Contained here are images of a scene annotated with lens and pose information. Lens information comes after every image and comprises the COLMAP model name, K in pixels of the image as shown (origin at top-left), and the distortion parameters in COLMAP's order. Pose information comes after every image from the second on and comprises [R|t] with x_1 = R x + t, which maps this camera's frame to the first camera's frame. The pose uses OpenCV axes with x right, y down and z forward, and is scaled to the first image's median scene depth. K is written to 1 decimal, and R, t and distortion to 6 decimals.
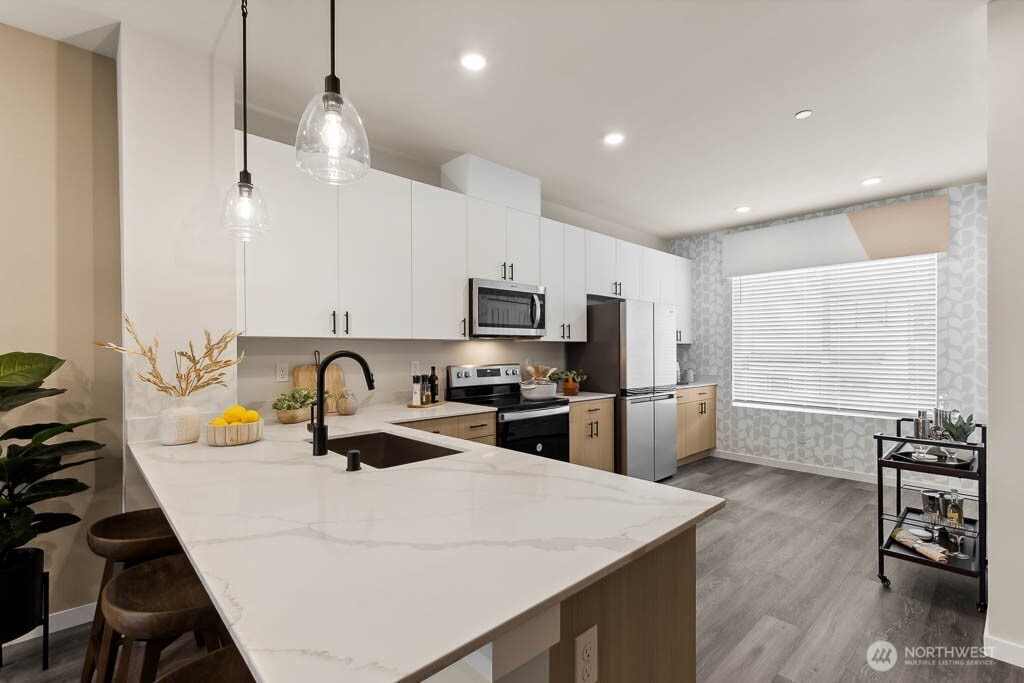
lens RADIAL K [[473.4, 0, 509.7], [0, 473.4, 345.0], [0, 0, 1]] dist [0.009832, -0.000643]
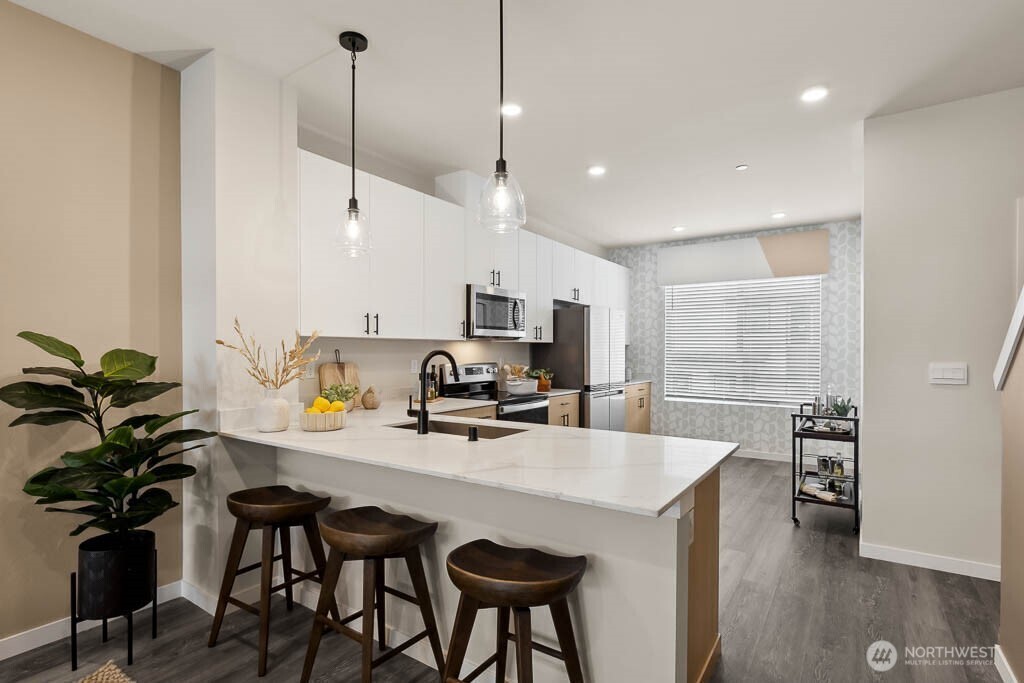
lens RADIAL K [[523.6, 0, 513.5], [0, 523.6, 344.6], [0, 0, 1]] dist [0.001793, 0.000487]
pose [[0.974258, 0.007433, 0.225313, -0.250106], [-0.007525, 0.999972, -0.000451, -0.001214], [-0.225310, -0.001256, 0.974286, -0.200861]]
